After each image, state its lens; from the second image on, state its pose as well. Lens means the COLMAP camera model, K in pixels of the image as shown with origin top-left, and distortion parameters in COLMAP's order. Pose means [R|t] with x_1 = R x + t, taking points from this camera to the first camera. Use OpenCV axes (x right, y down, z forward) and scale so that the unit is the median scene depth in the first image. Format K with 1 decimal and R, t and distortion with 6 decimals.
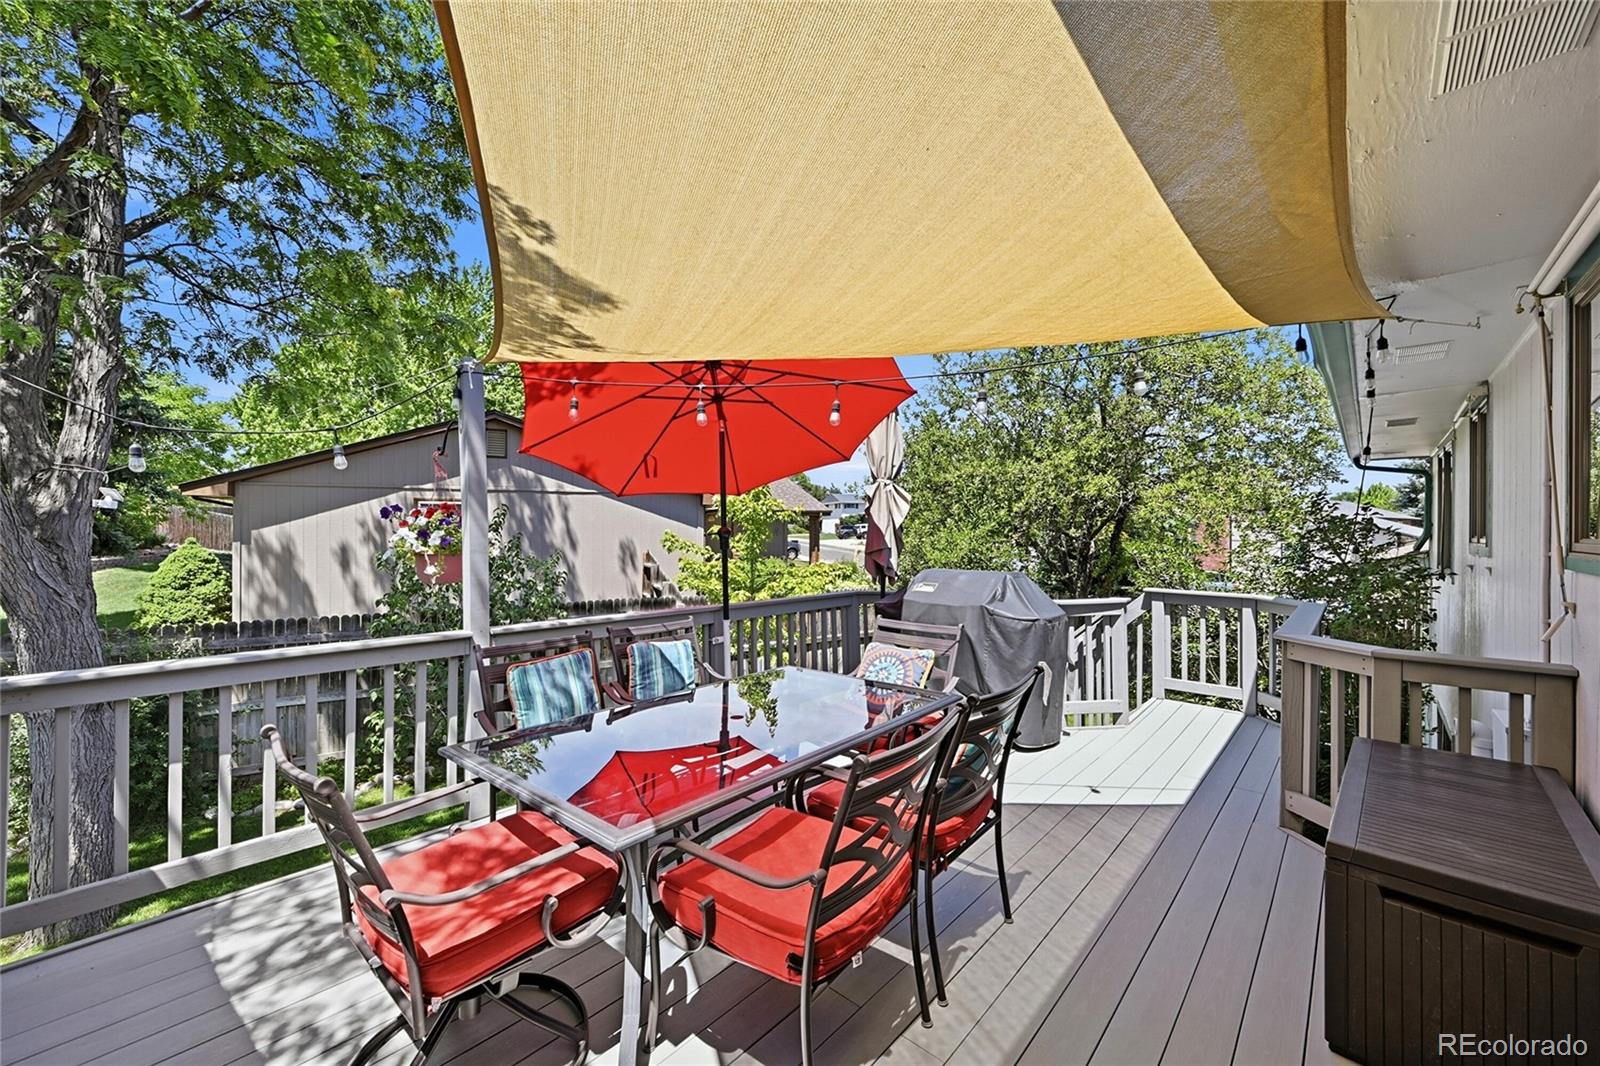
lens RADIAL K [[632.7, 0, 797.7], [0, 632.7, 533.0], [0, 0, 1]] dist [0.000839, 0.000152]
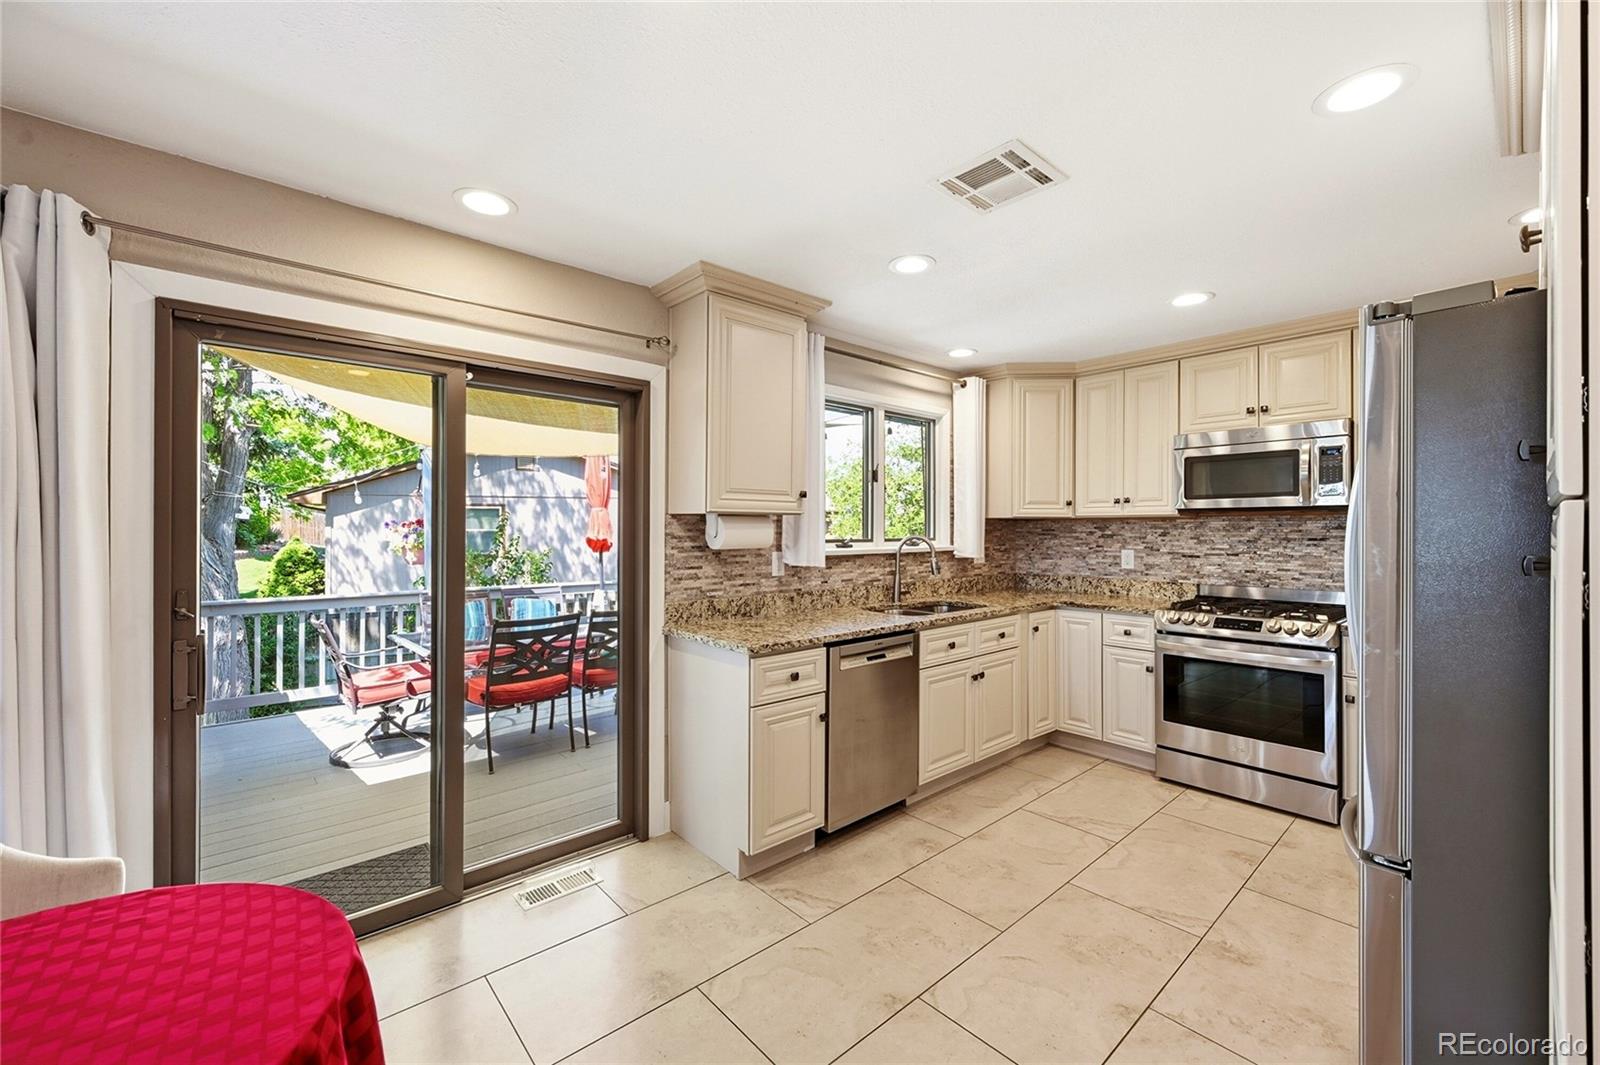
lens RADIAL K [[632.7, 0, 787.0], [0, 632.7, 529.7], [0, 0, 1]] dist [0.000839, 0.000152]
pose [[0.994120, -0.000535, -0.108285, 0.692609], [0.000508, 1.000000, -0.000277, -0.017934], [0.108285, 0.000220, 0.994120, -0.682436]]
